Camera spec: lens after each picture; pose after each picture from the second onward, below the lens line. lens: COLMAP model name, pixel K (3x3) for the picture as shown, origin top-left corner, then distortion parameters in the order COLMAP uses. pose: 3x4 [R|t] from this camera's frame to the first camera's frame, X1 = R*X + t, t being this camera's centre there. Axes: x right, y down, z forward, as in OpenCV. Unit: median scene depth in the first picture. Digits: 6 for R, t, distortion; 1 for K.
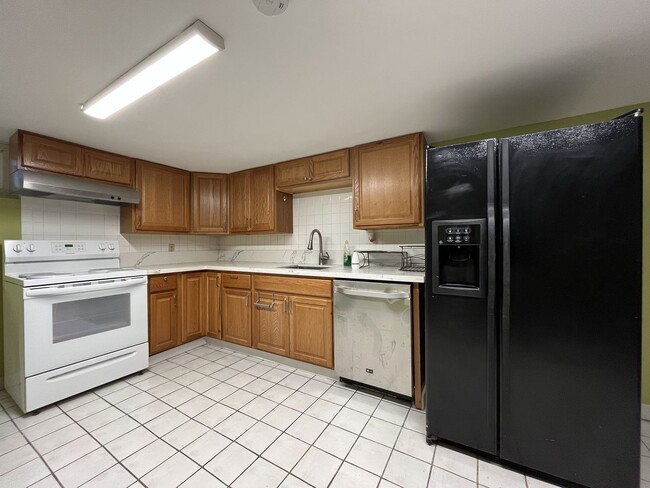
lens RADIAL K [[262.2, 0, 325.1], [0, 262.2, 243.3], [0, 0, 1]] dist [-0.001738, -0.001106]
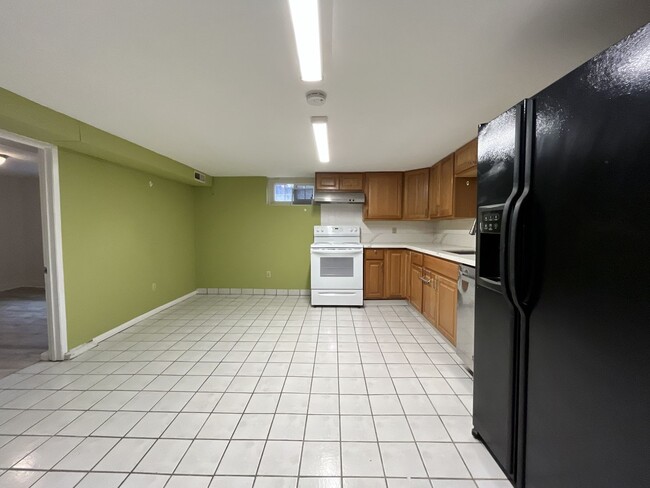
lens RADIAL K [[262.2, 0, 325.1], [0, 262.2, 243.2], [0, 0, 1]] dist [-0.001738, -0.001106]
pose [[0.480545, 0.058146, -0.875040, 0.553490], [0.000638, 0.997776, 0.066652, -0.010792], [0.876970, -0.032587, 0.479439, 0.039378]]
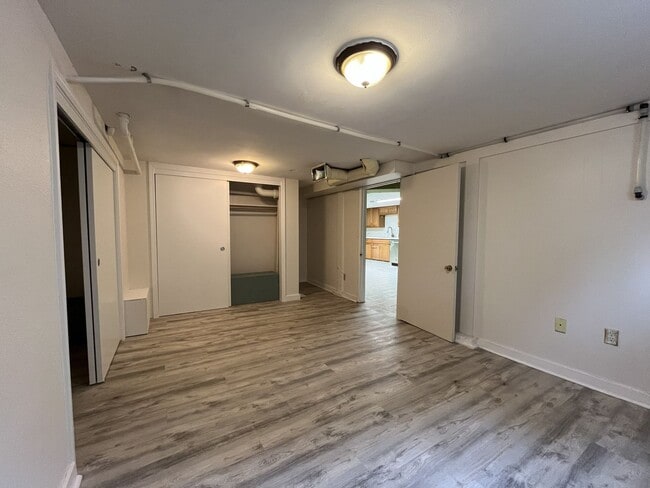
lens RADIAL K [[262.2, 0, 324.0], [0, 262.2, 245.3], [0, 0, 1]] dist [-0.001738, -0.001106]
pose [[0.881362, 0.034955, -0.471146, 0.873544], [-0.009006, 0.998321, 0.057220, 0.001398], [0.472355, -0.046188, 0.880197, -2.567786]]
